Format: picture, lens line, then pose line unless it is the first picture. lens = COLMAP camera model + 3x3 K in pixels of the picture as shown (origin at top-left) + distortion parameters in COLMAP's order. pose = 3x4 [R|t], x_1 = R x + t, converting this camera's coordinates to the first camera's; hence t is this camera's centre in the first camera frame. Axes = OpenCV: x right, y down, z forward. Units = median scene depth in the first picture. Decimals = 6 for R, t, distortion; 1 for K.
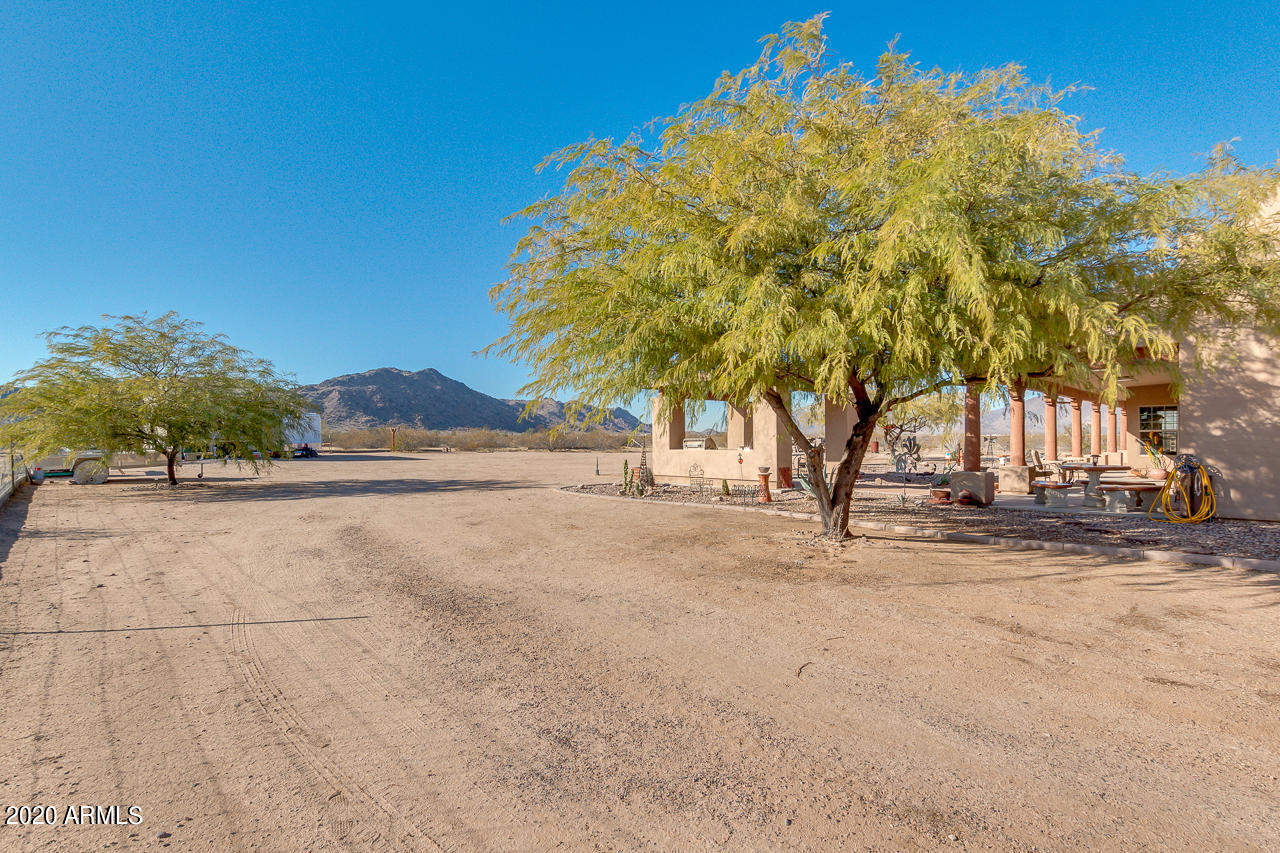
lens RADIAL K [[594.8, 0, 640.0], [0, 594.8, 426.5], [0, 0, 1]] dist [0.004312, 0.000072]
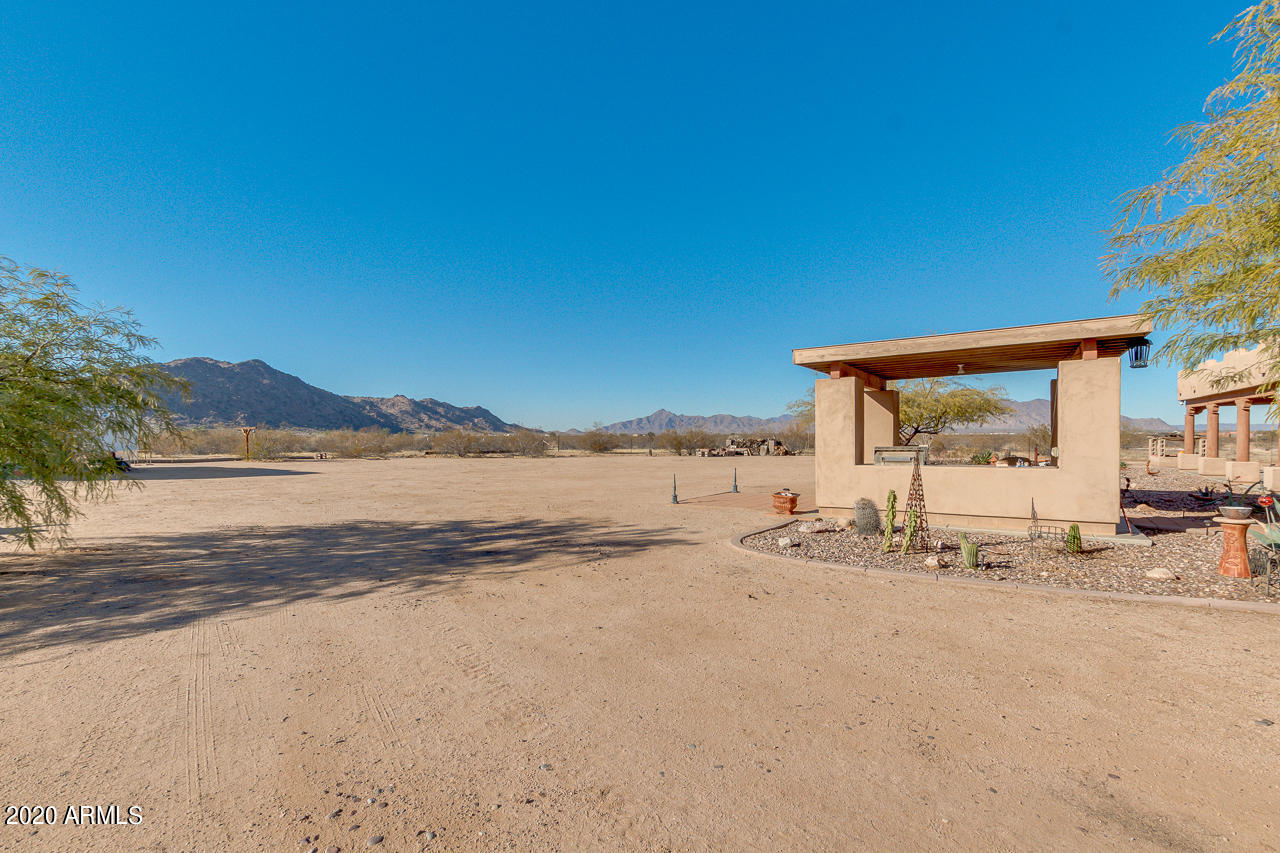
lens RADIAL K [[594.8, 0, 640.0], [0, 594.8, 426.5], [0, 0, 1]] dist [0.004312, 0.000072]
pose [[0.972128, 0.002141, 0.234441, -0.270627], [-0.002170, 0.999998, -0.000136, 0.000127], [-0.234441, -0.000376, 0.972130, 0.409824]]
